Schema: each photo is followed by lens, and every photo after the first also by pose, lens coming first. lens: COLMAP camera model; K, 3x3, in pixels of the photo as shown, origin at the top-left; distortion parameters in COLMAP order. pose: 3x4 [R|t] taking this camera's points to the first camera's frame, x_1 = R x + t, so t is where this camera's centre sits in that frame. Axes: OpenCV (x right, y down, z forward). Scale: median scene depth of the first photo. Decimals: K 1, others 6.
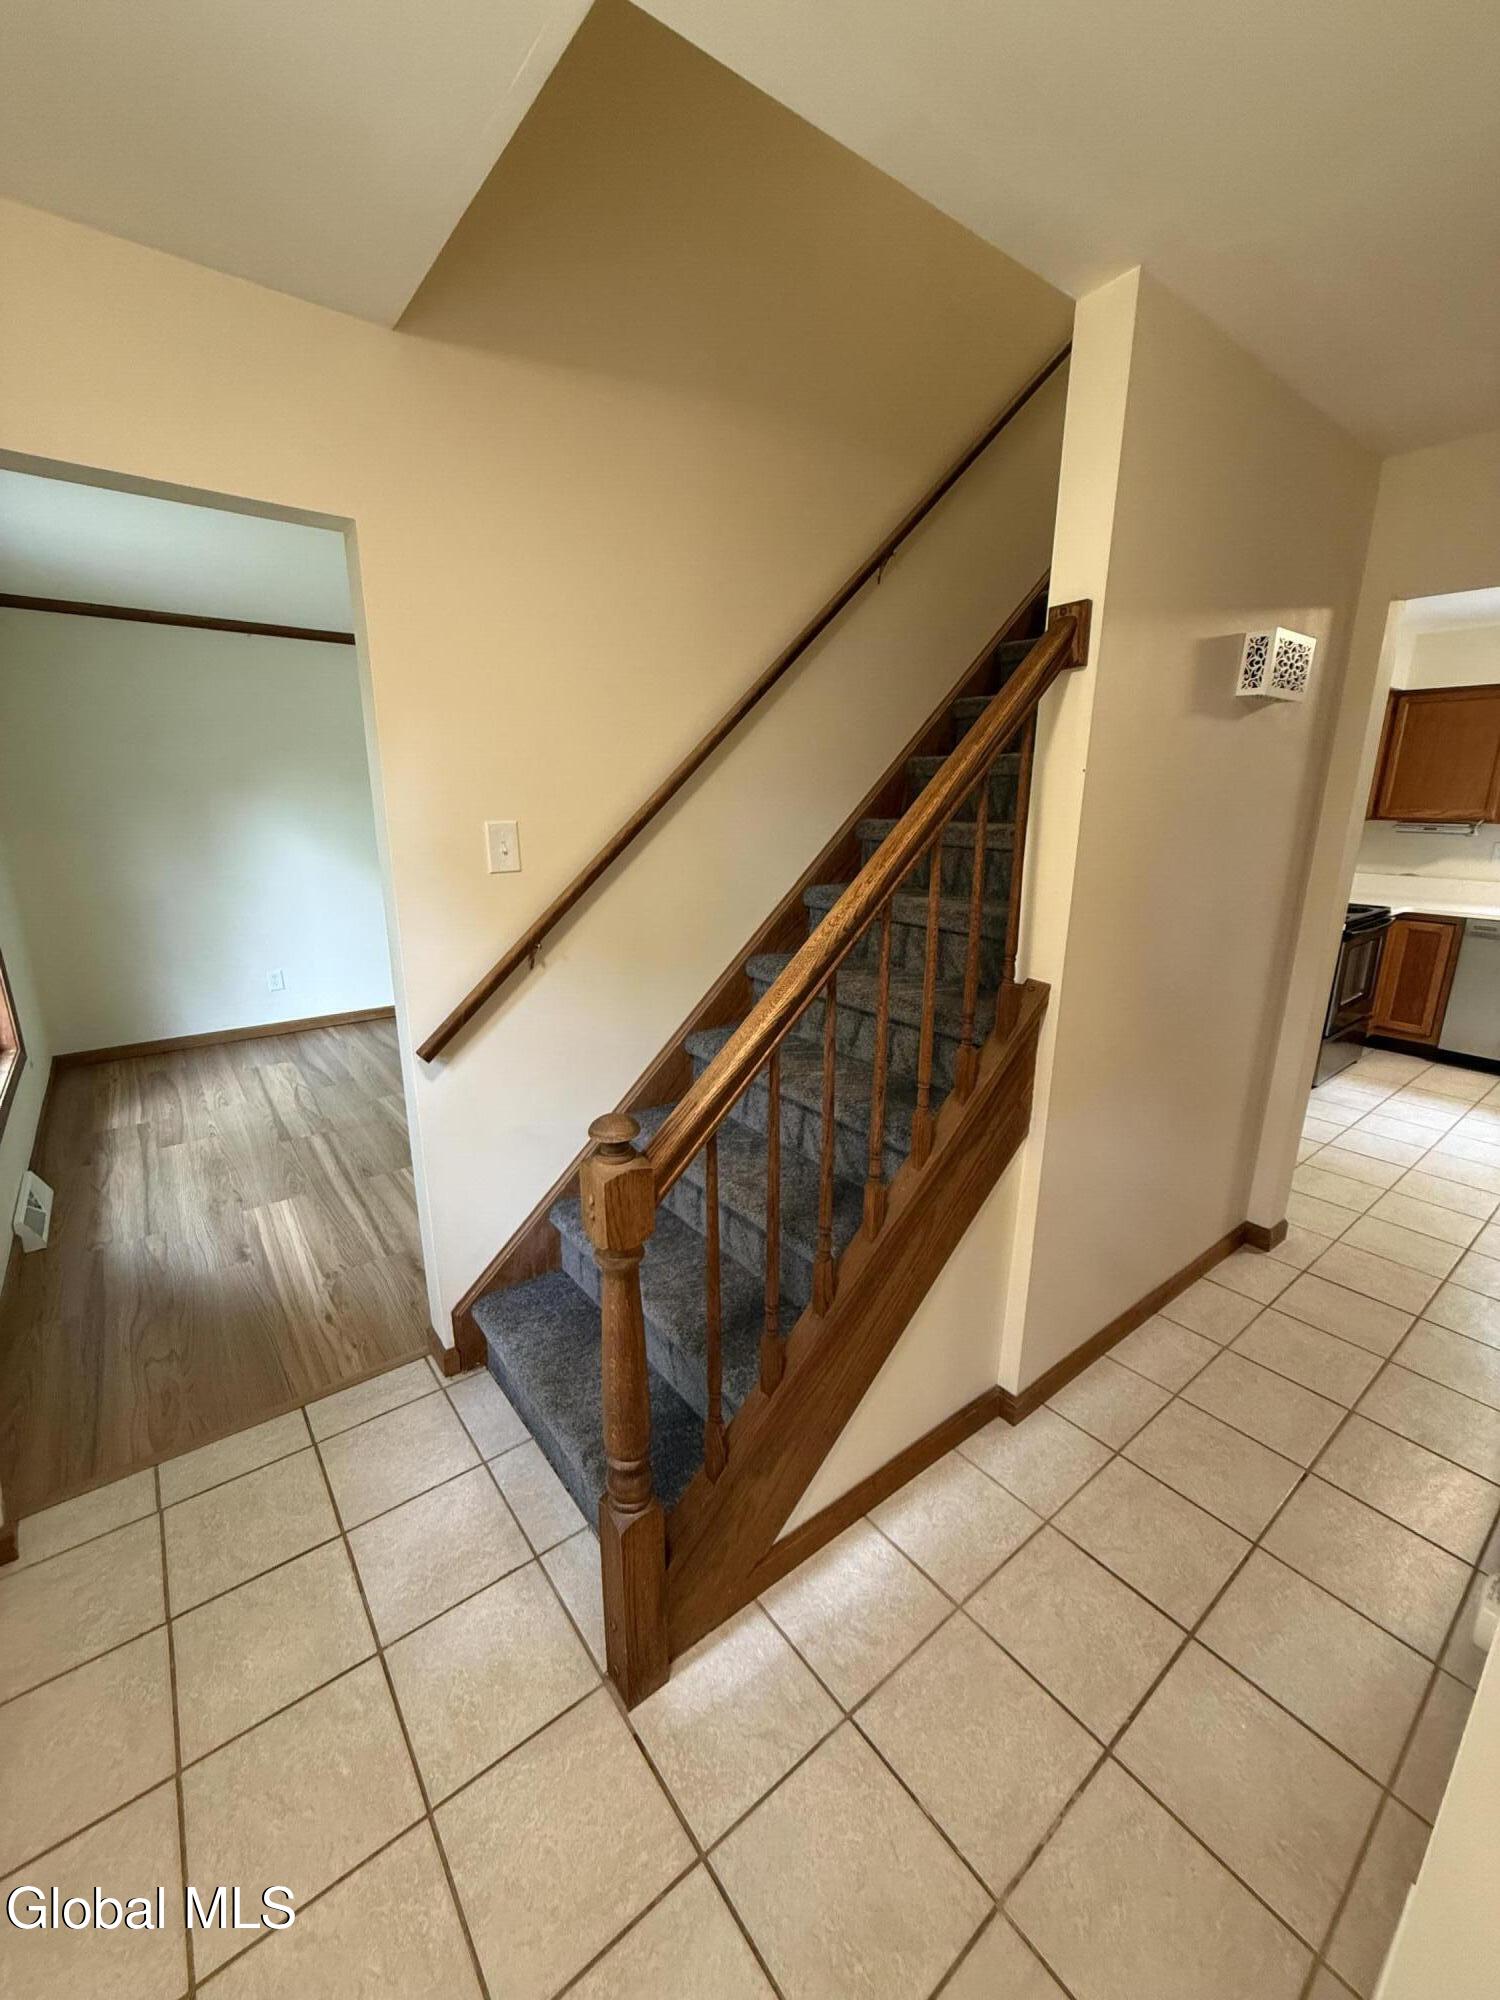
lens RADIAL K [[793.8, 0, 748.5], [0, 793.8, 997.1], [0, 0, 1]] dist [-0.001722, 0.000358]
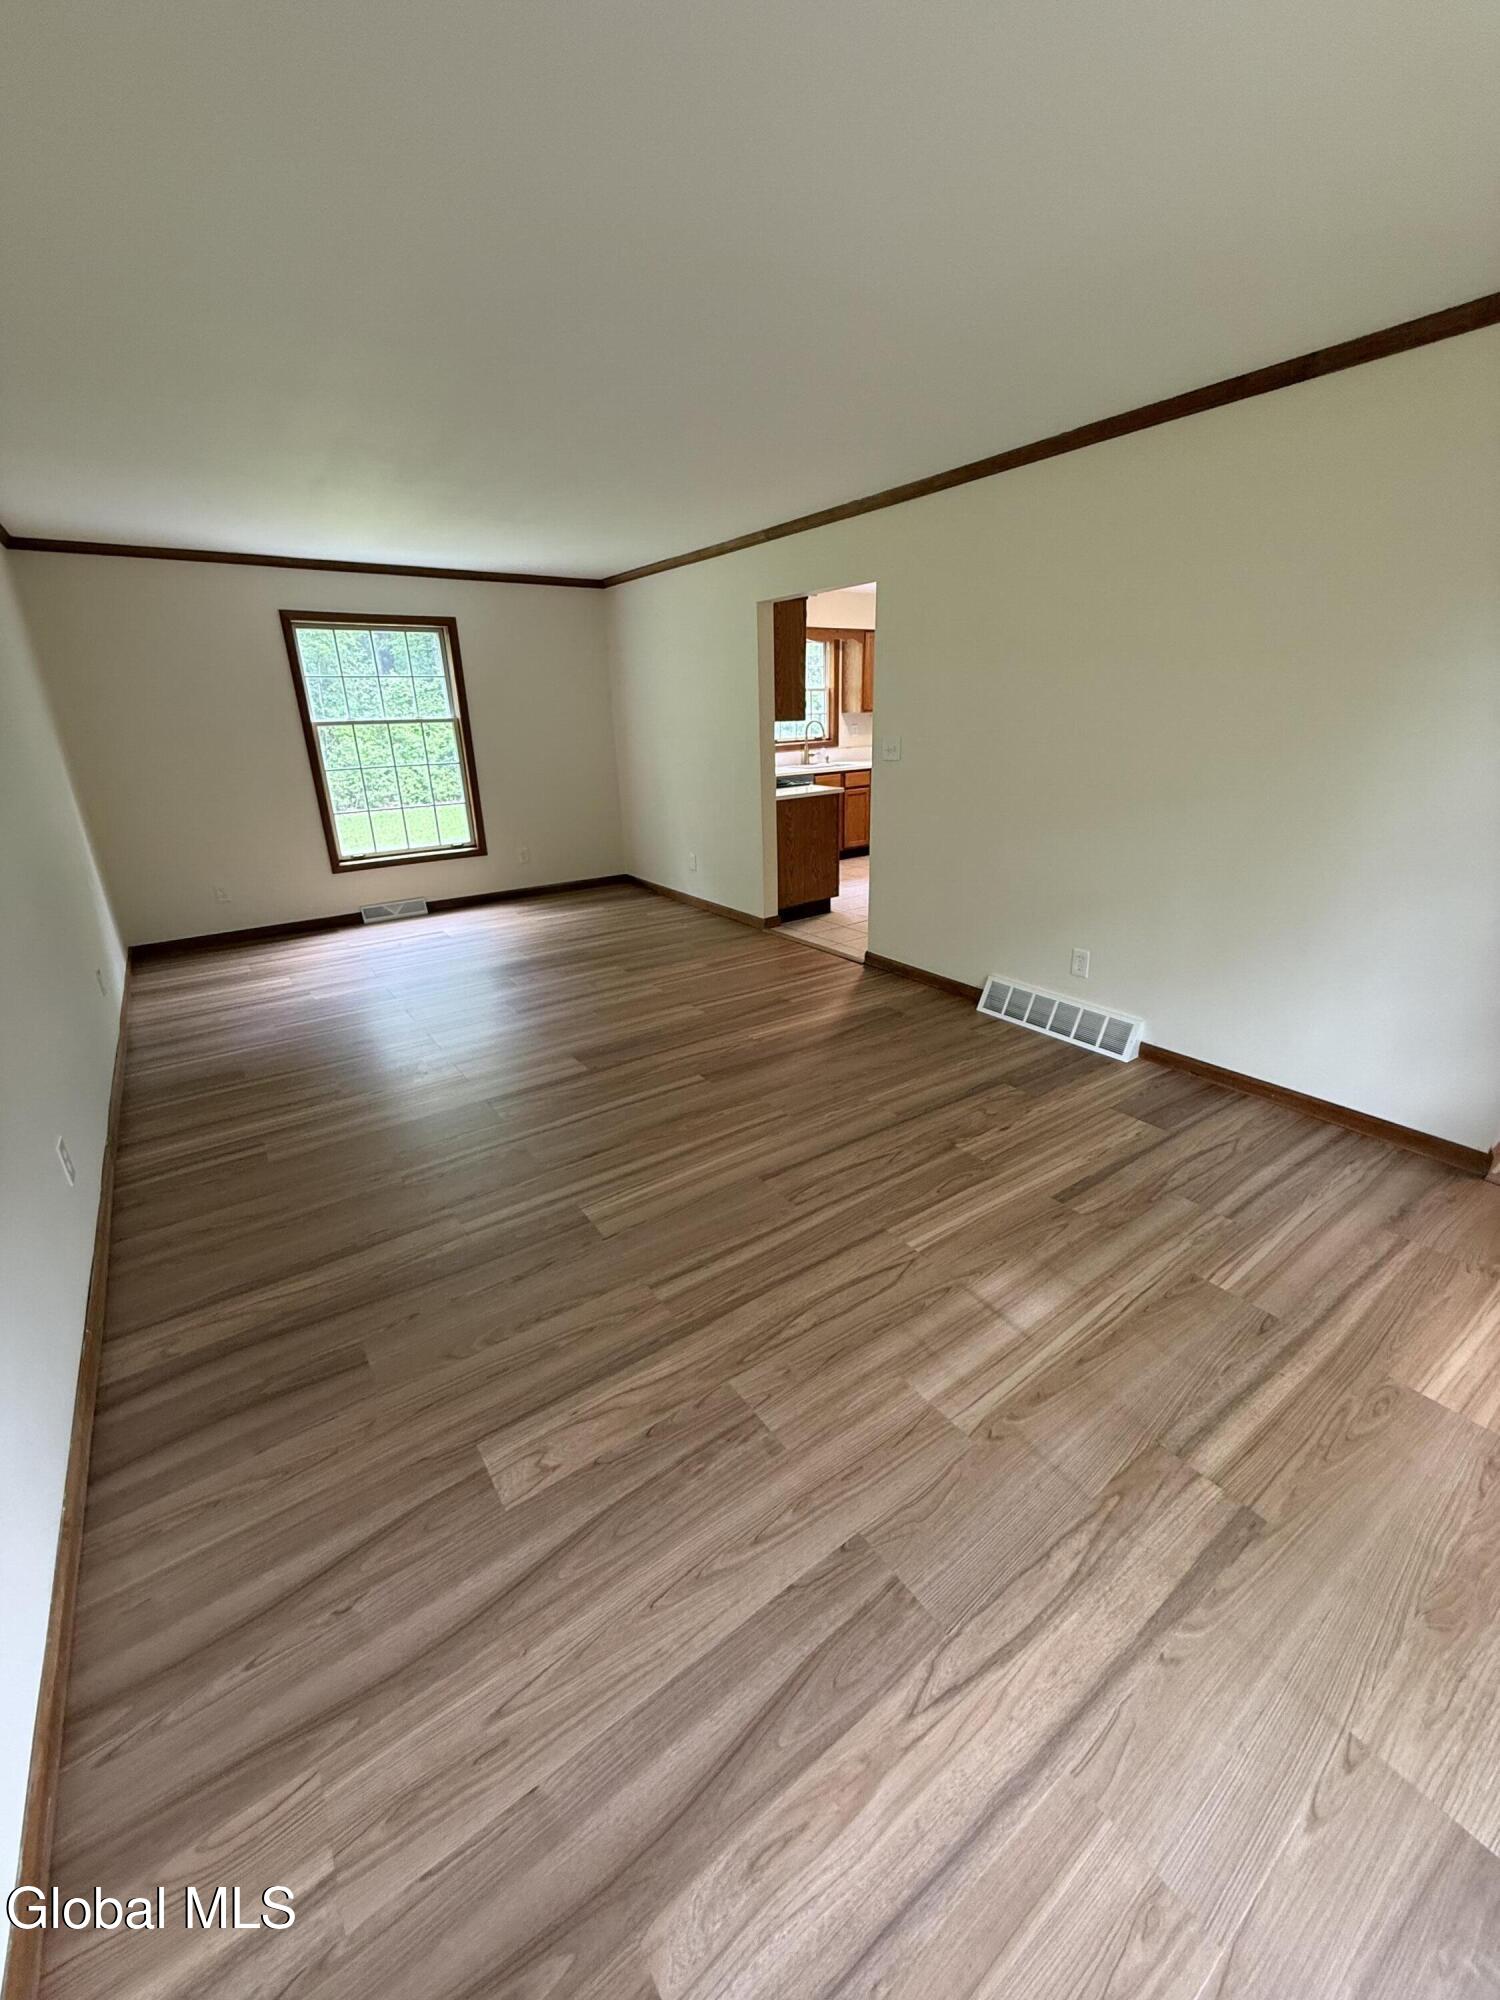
lens RADIAL K [[793.8, 0, 740.0], [0, 793.8, 992.5], [0, 0, 1]] dist [-0.001722, 0.000358]
pose [[0.044428, -0.345744, 0.937276, -0.854326], [0.276126, 0.905903, 0.321083, -0.273881], [-0.960094, 0.244541, 0.135716, 1.084171]]
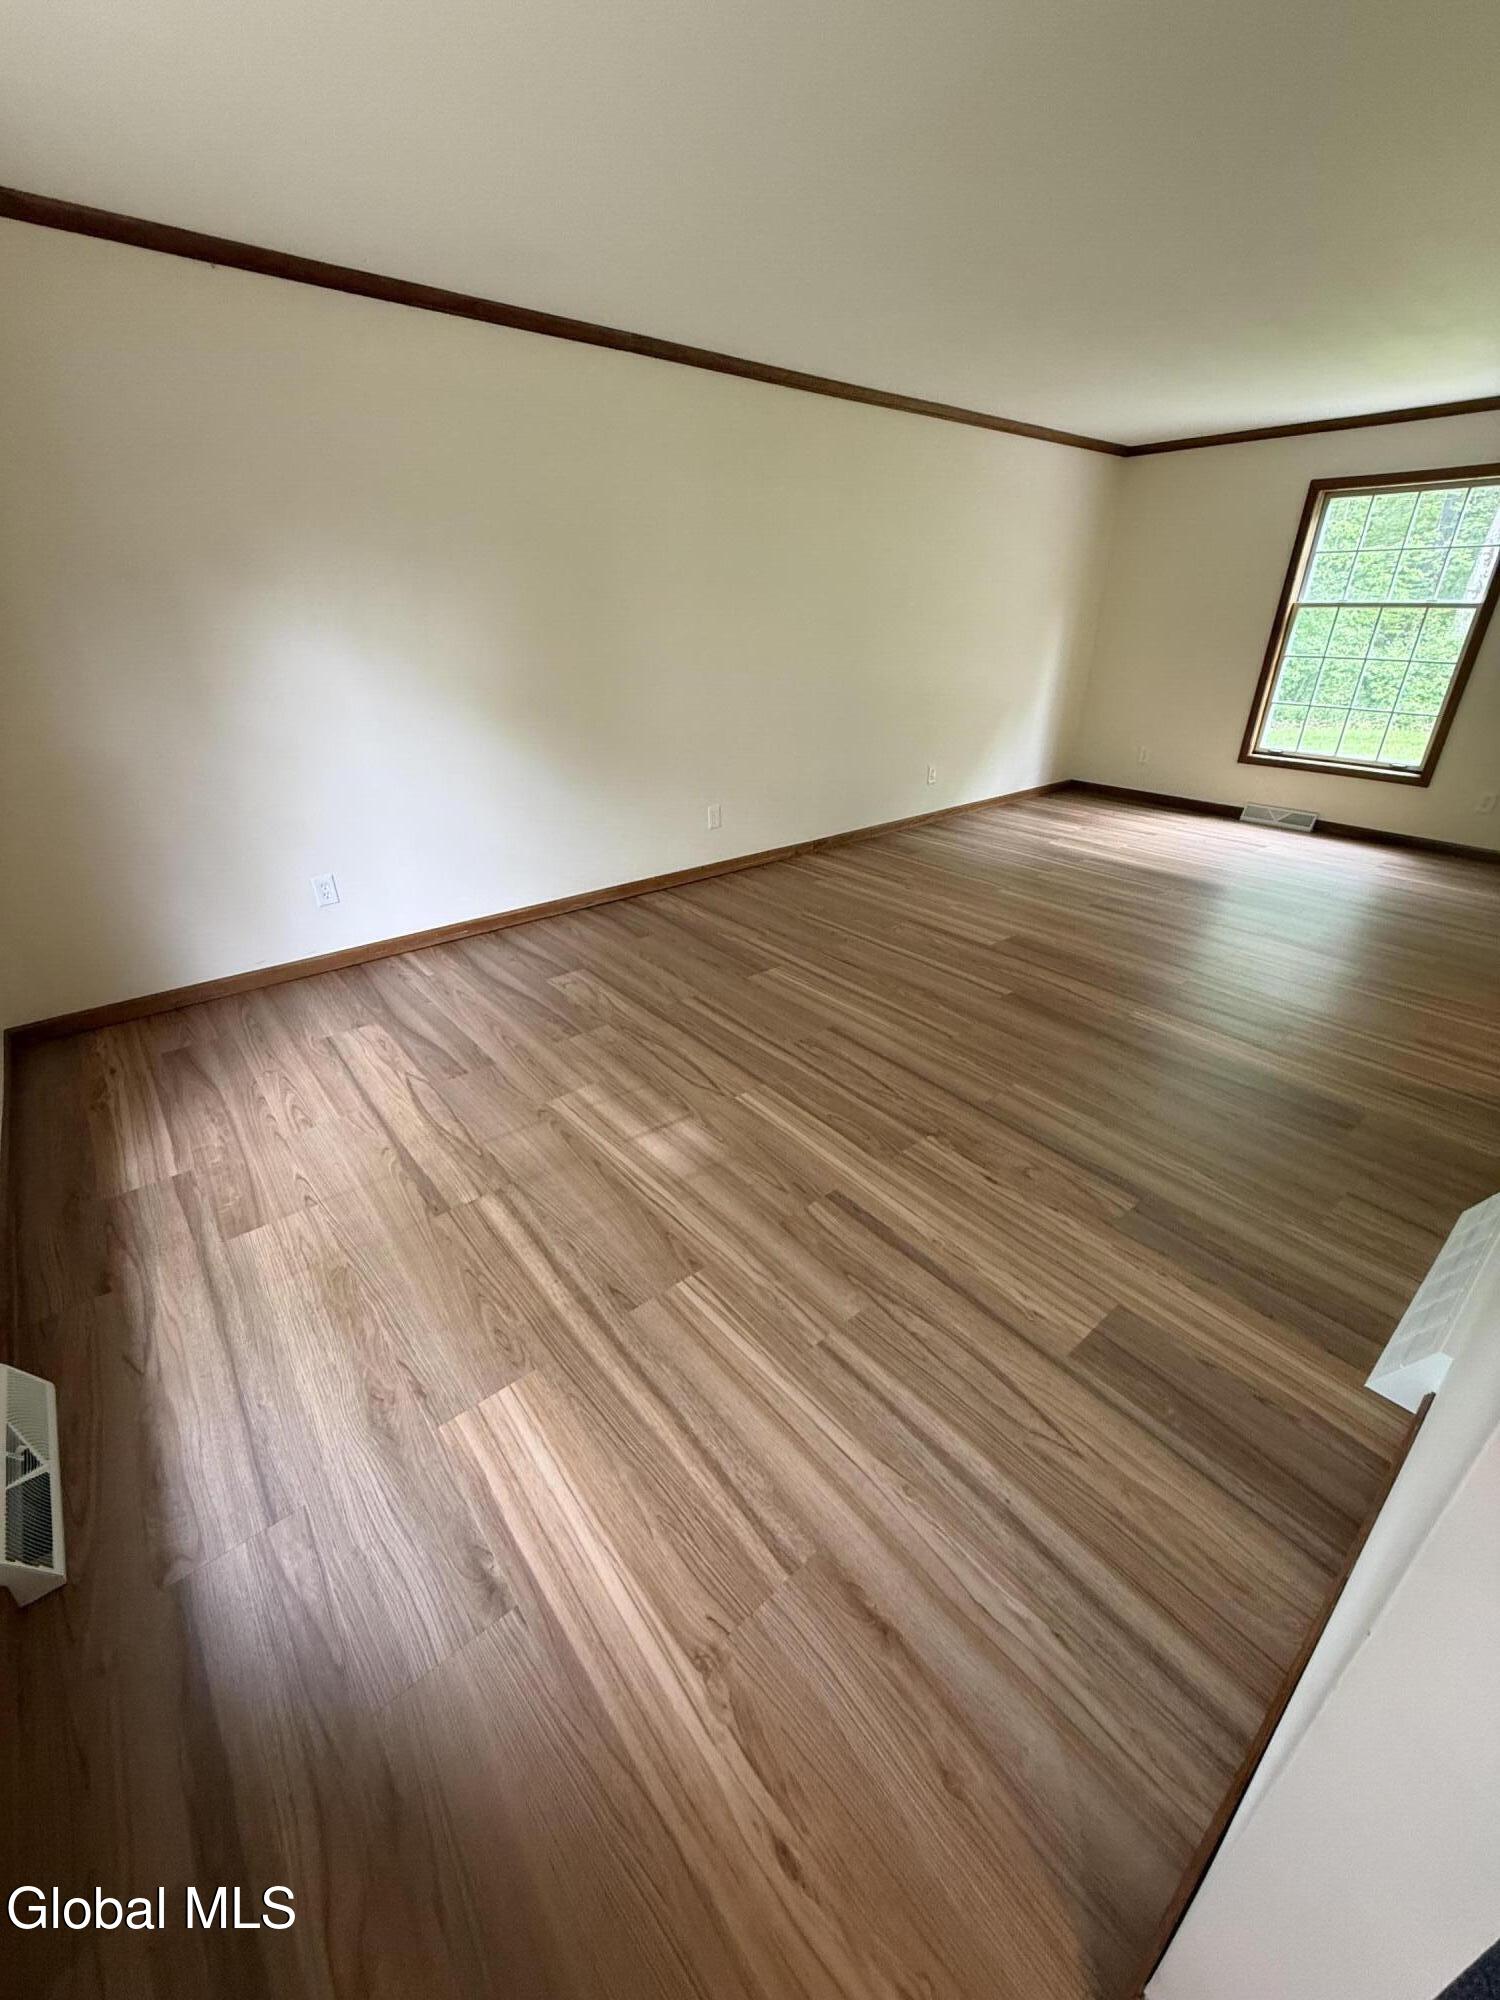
lens RADIAL K [[793.8, 0, 753.0], [0, 793.8, 987.1], [0, 0, 1]] dist [-0.001722, 0.000358]
pose [[0.999280, -0.021566, 0.031200, -0.350021], [0.015122, 0.980938, 0.193729, -0.088056], [-0.034783, -0.193118, 0.980559, 0.428008]]
